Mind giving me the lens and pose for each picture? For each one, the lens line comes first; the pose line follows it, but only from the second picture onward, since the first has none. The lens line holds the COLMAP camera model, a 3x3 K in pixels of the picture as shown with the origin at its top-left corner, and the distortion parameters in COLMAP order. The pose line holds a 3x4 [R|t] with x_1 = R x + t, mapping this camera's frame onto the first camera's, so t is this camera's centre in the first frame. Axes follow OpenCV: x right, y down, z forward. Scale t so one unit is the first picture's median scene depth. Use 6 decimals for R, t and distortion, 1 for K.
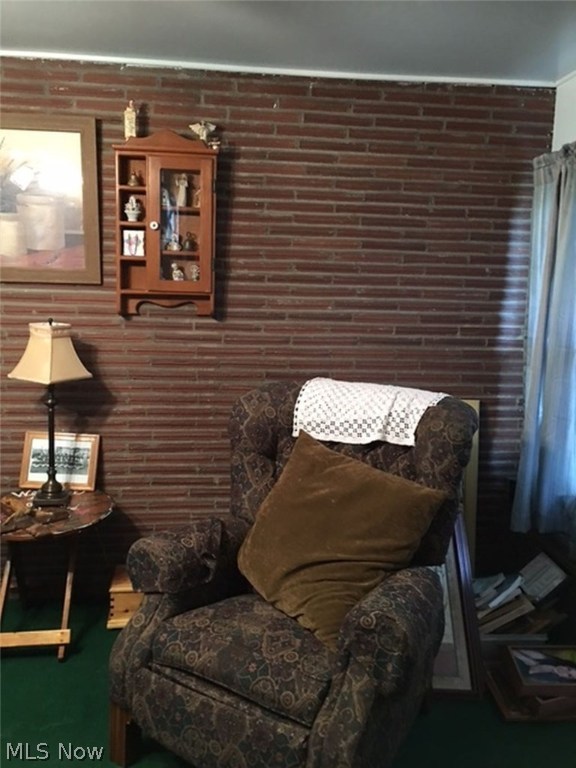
lens RADIAL K [[659.5, 0, 289.0], [0, 659.5, 379.3], [0, 0, 1]] dist [0.076467, -0.098668]
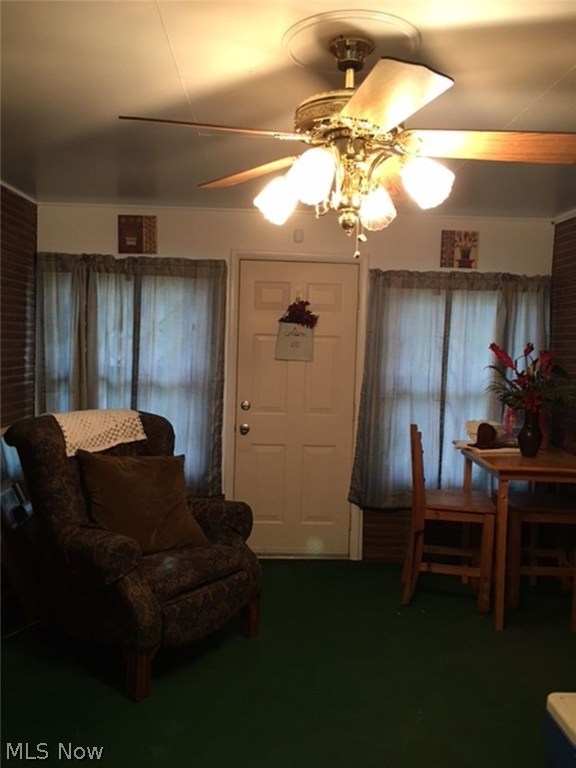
lens RADIAL K [[659.5, 0, 288.9], [0, 659.5, 385.5], [0, 0, 1]] dist [0.076467, -0.098668]
pose [[0.058259, -0.087295, 0.994478, -1.313031], [0.108699, 0.990801, 0.080604, -0.117677], [-0.992366, 0.103403, 0.067212, 0.464470]]
